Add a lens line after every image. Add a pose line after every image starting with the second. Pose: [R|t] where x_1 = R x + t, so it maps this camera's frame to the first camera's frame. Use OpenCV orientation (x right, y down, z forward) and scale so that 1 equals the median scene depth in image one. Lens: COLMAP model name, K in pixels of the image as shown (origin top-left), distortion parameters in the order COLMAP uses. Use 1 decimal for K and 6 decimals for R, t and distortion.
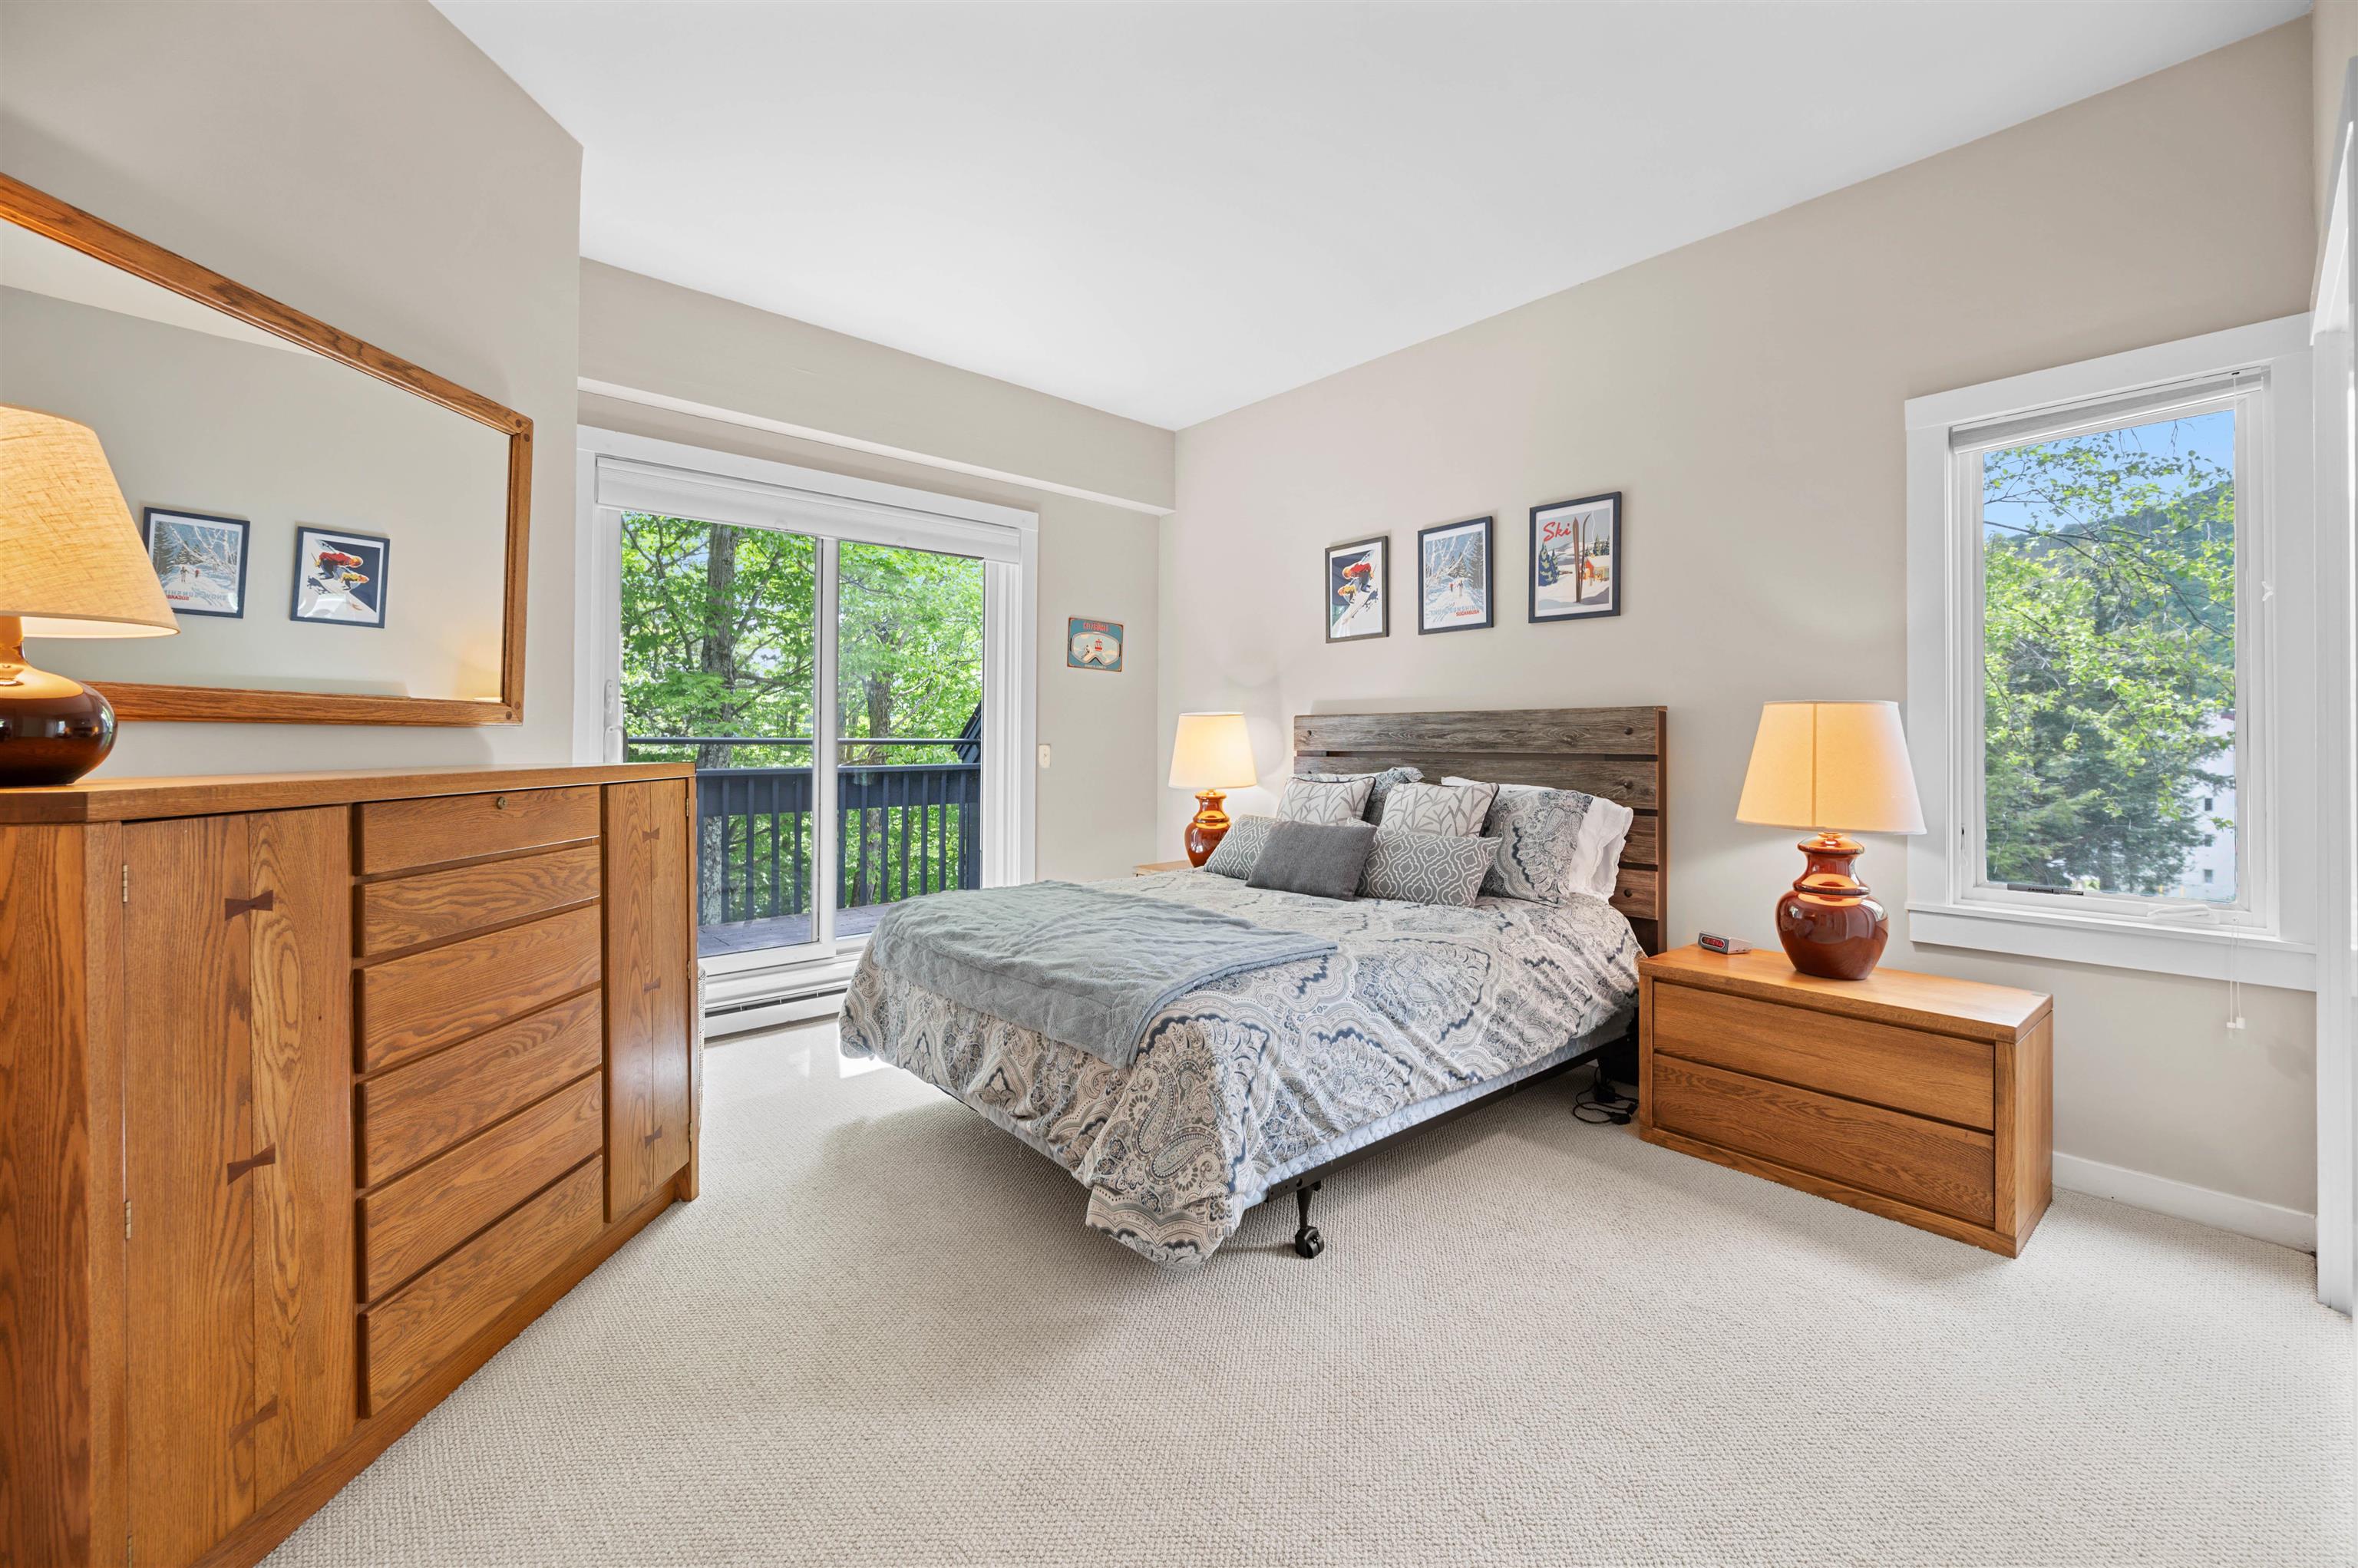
lens RADIAL K [[940.0, 0, 1198.1], [0, 940.0, 732.9], [0, 0, 1]] dist [-0.000251, -0.000277]
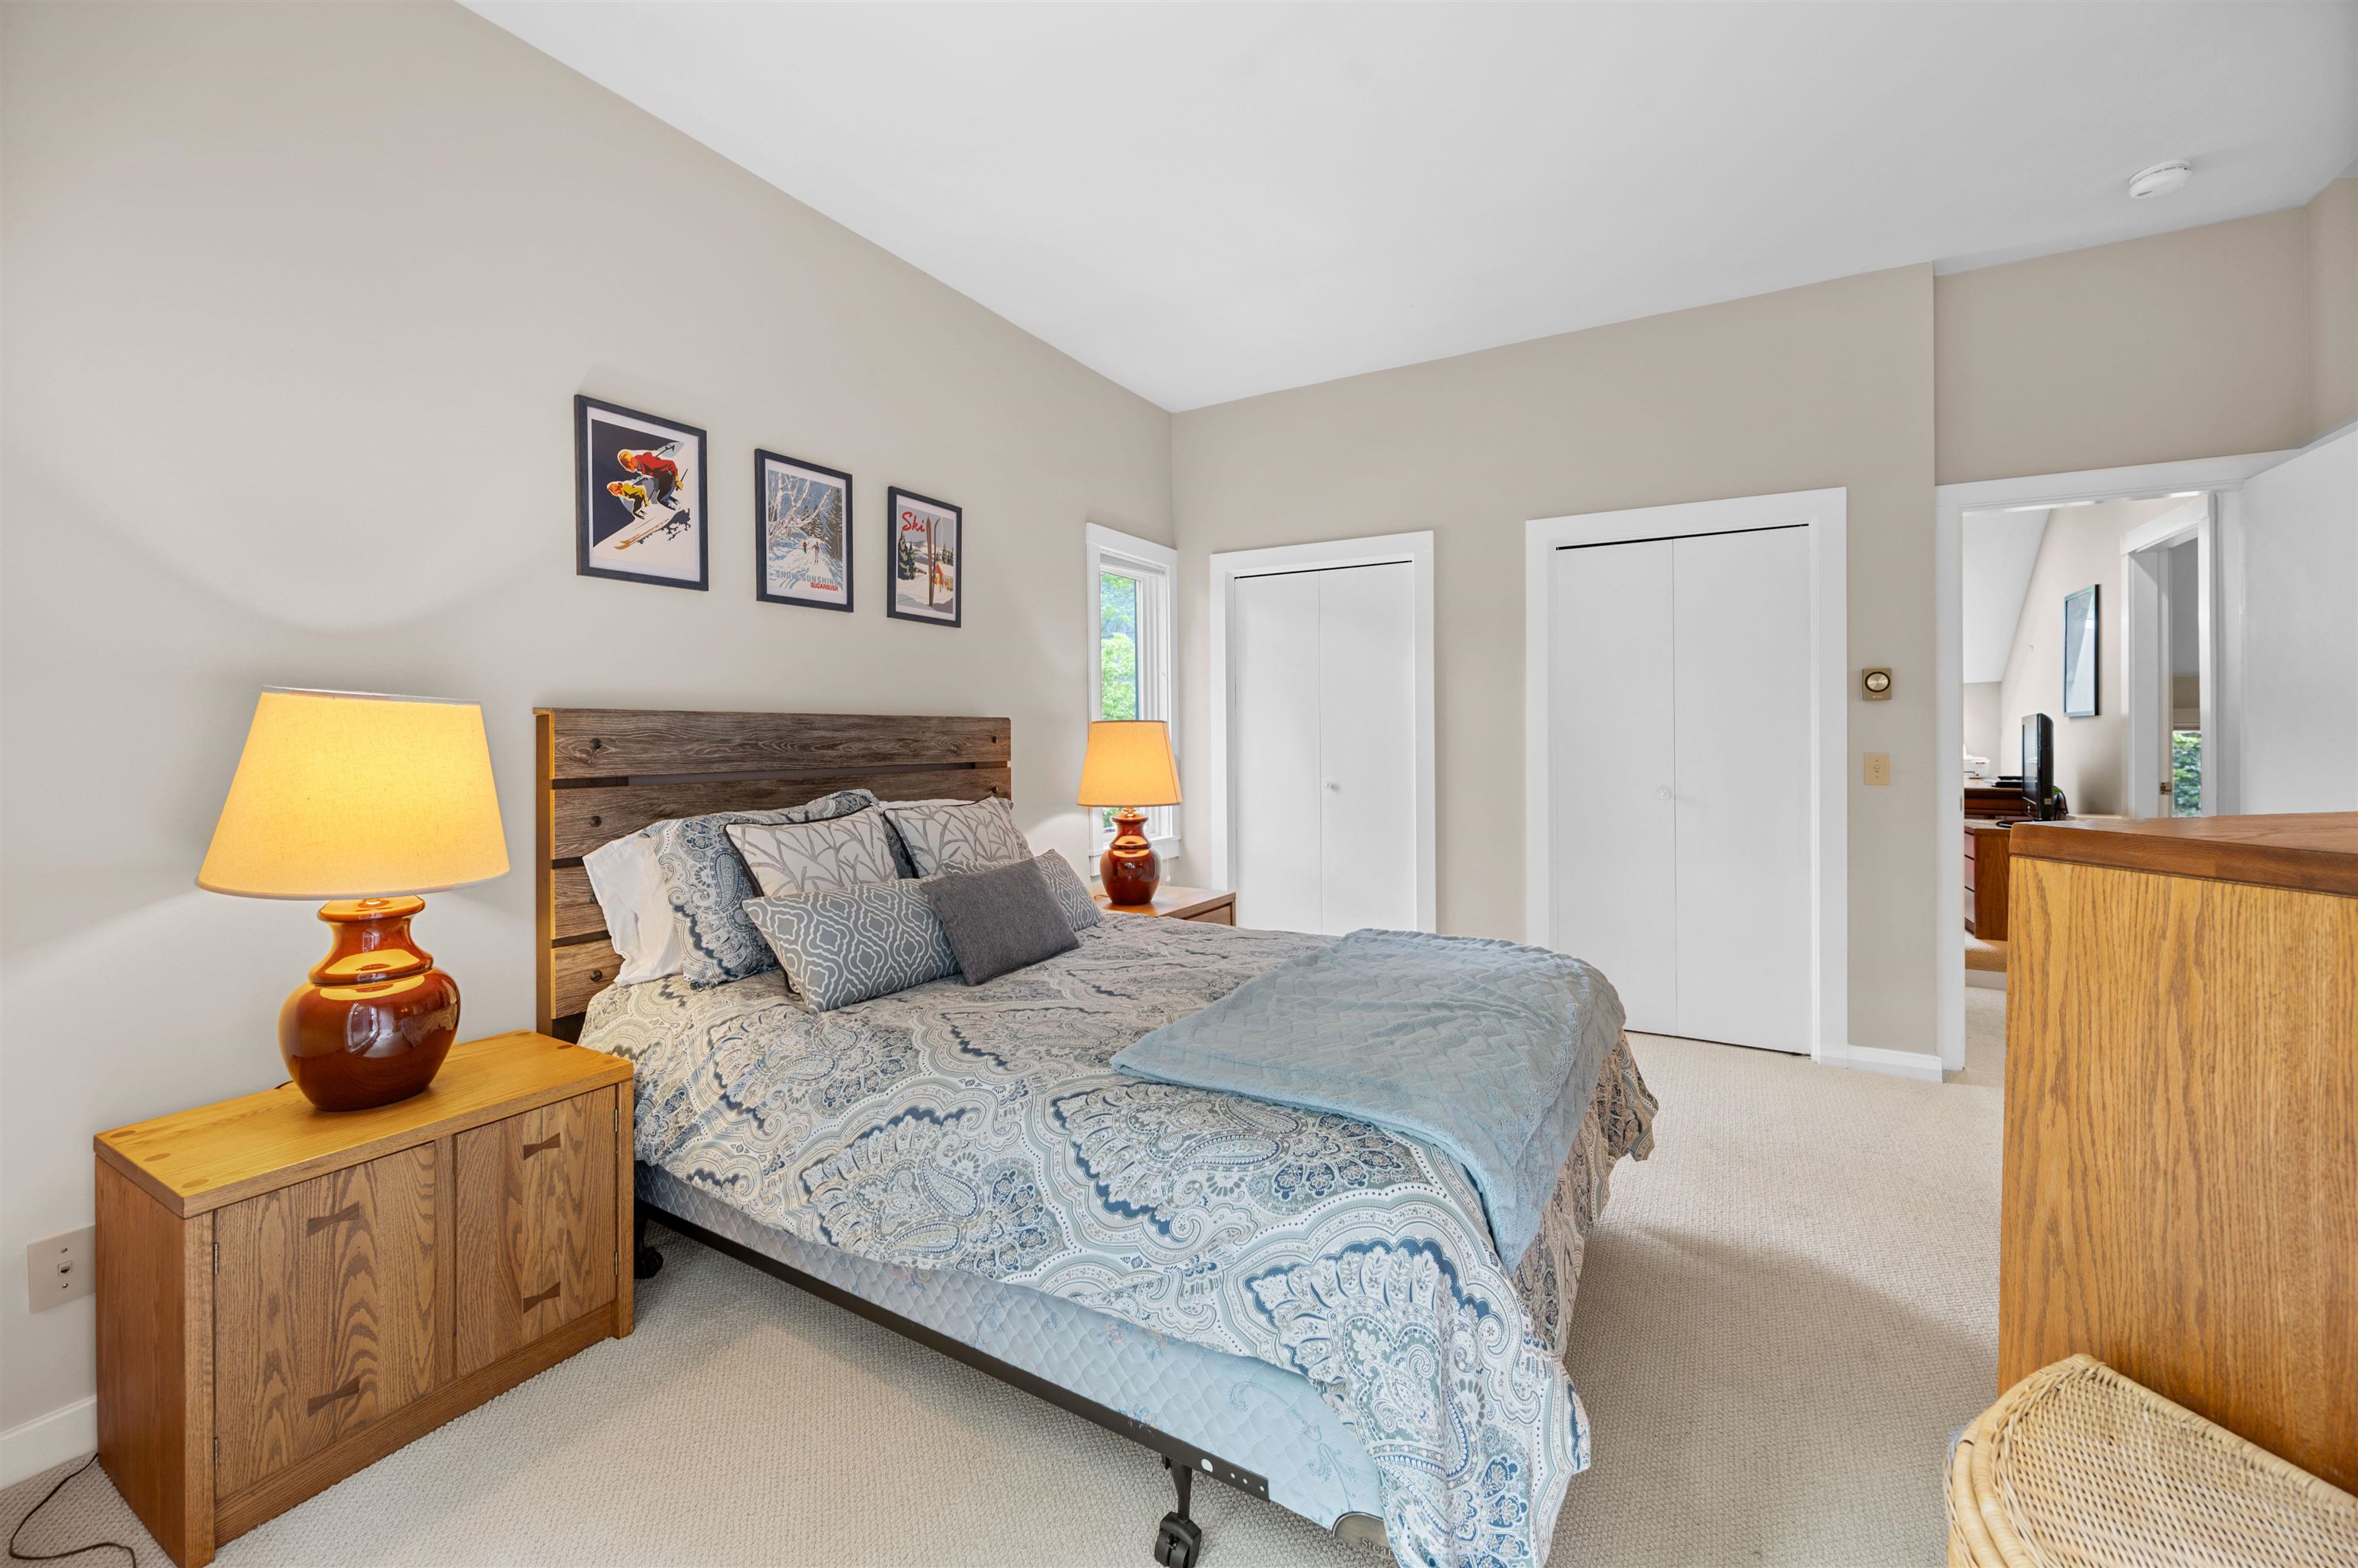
lens RADIAL K [[940.0, 0, 1185.5], [0, 940.0, 740.6], [0, 0, 1]] dist [-0.000251, -0.000277]
pose [[-0.307715, -0.000748, 0.951478, -0.837509], [0.002556, 0.999995, 0.001613, -0.003037], [-0.951475, 0.002929, -0.307712, 1.484670]]
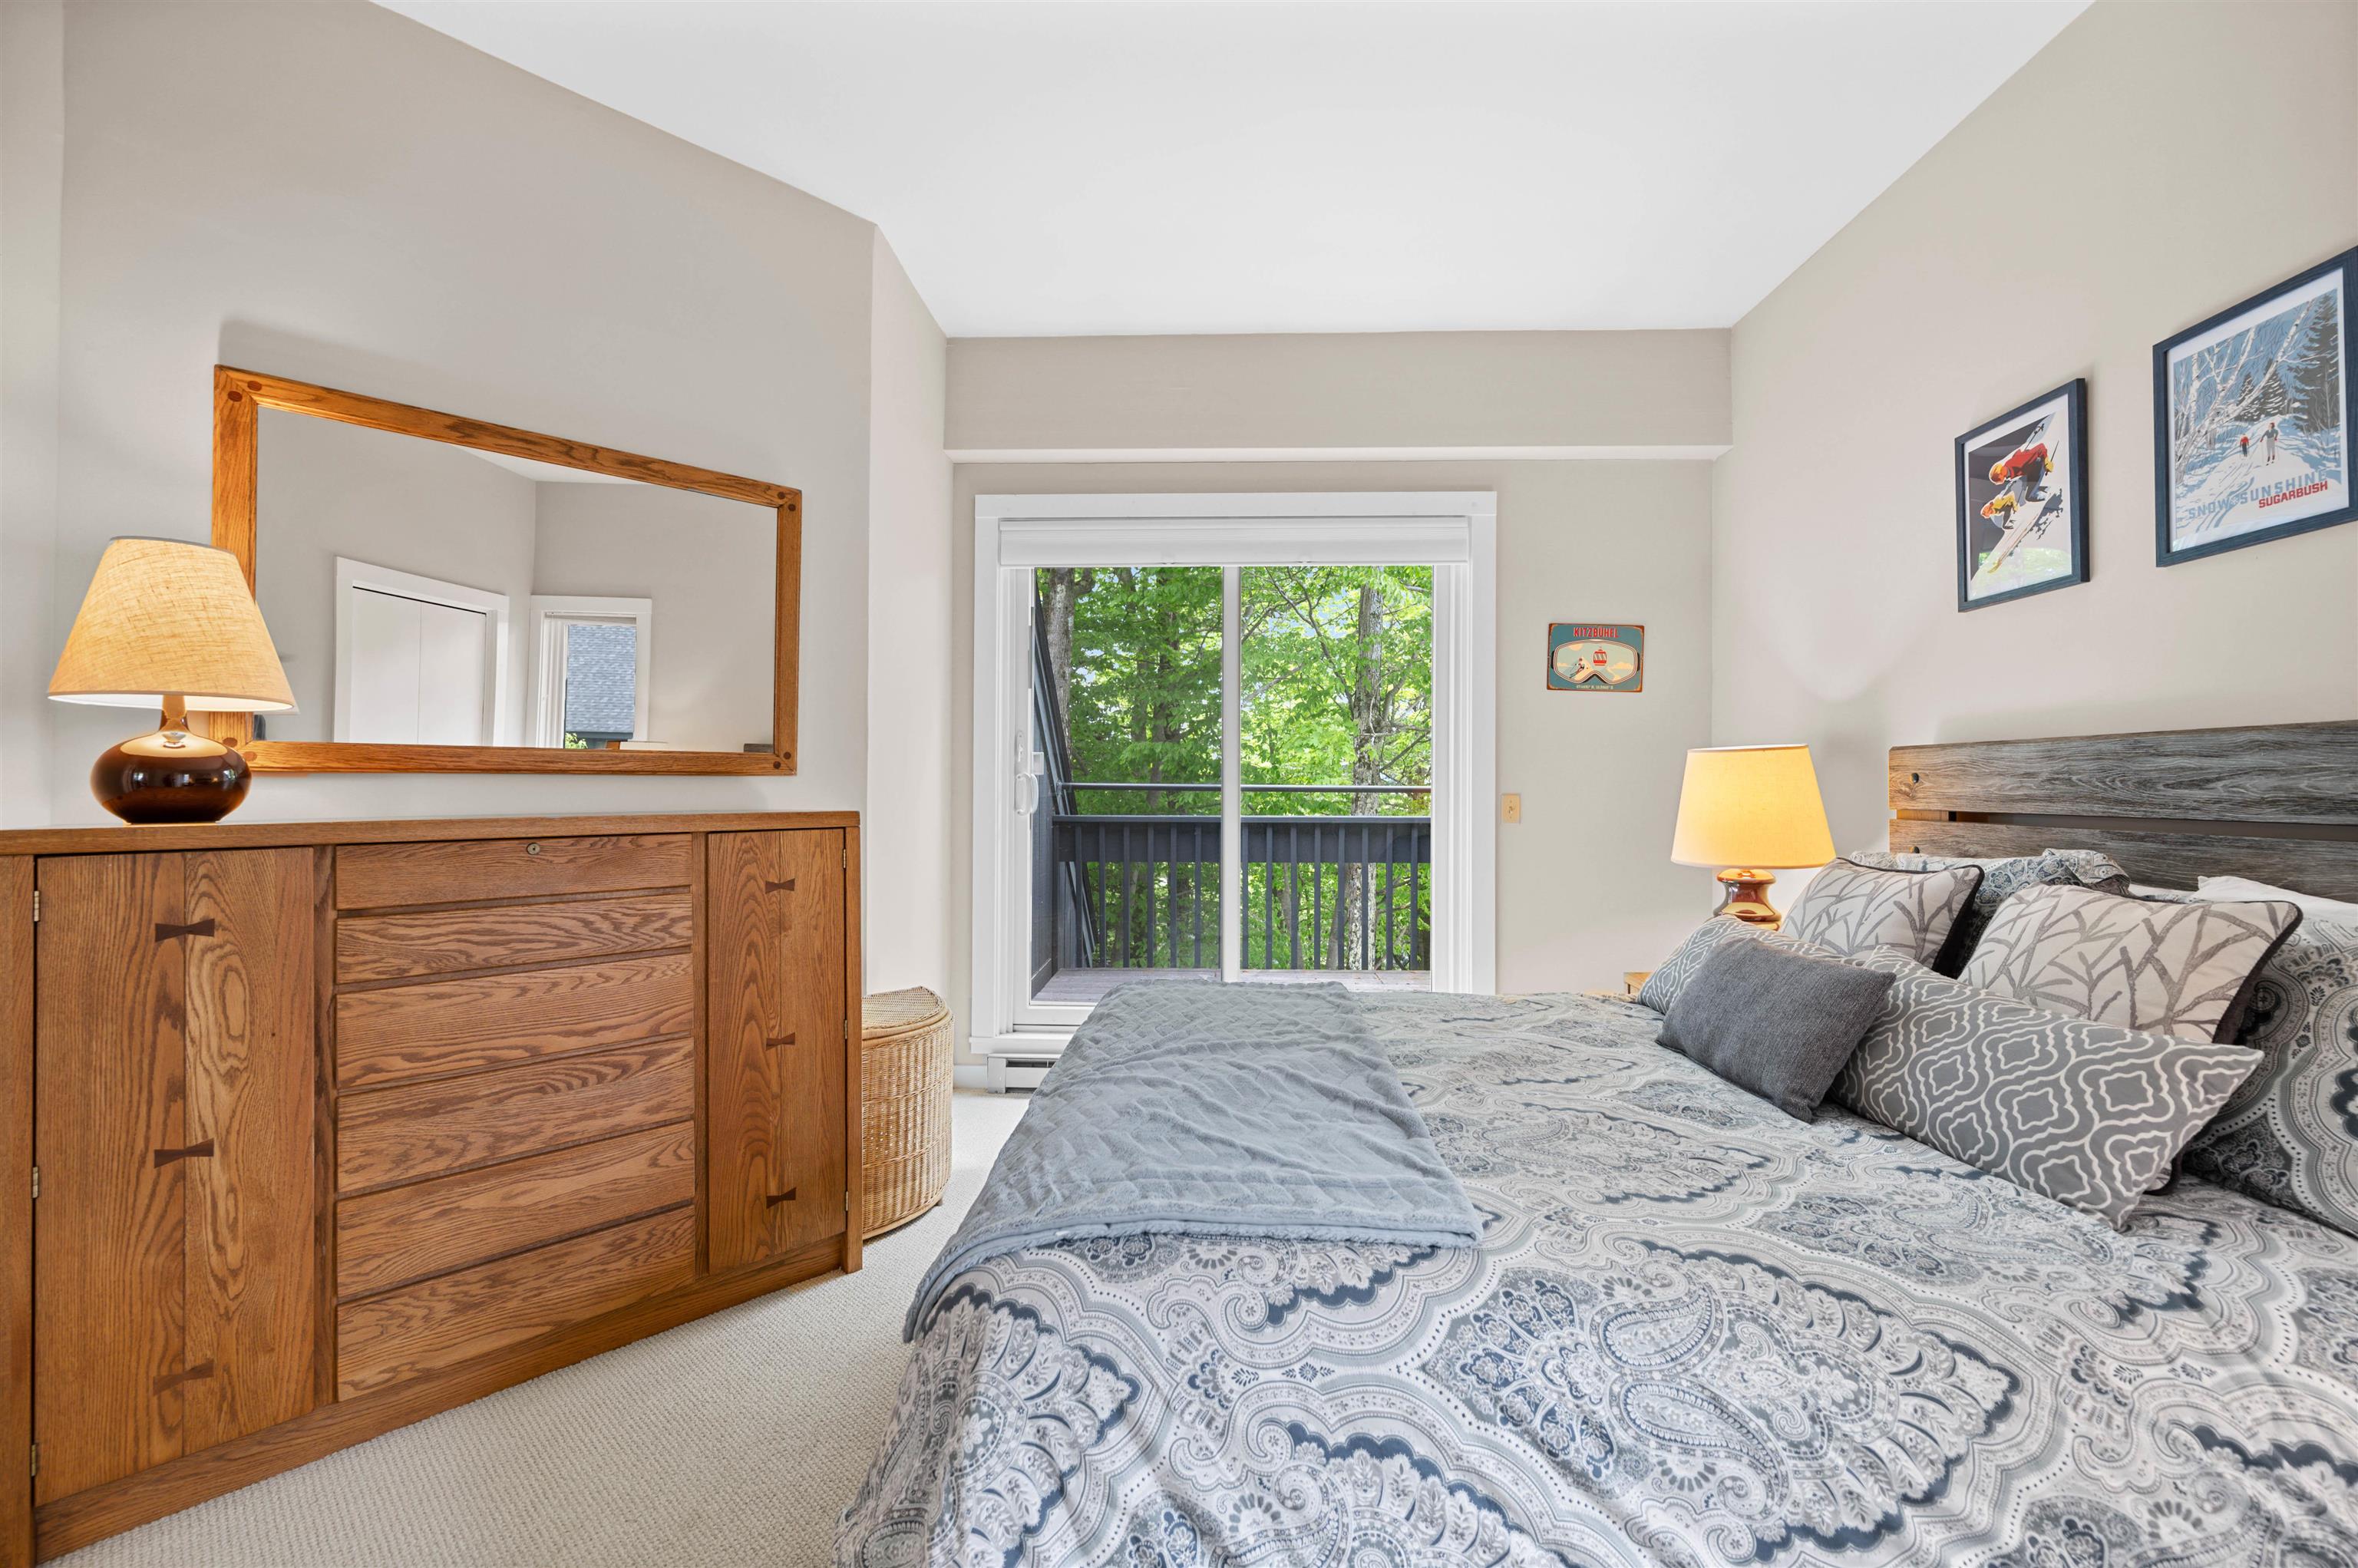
lens RADIAL K [[940.0, 0, 1191.9], [0, 940.0, 773.9], [0, 0, 1]] dist [-0.000251, -0.000277]
pose [[0.711529, -0.006432, -0.702627, 0.357368], [0.002968, 0.999977, -0.006148, 0.000006], [0.702650, 0.002289, 0.711532, 0.536044]]
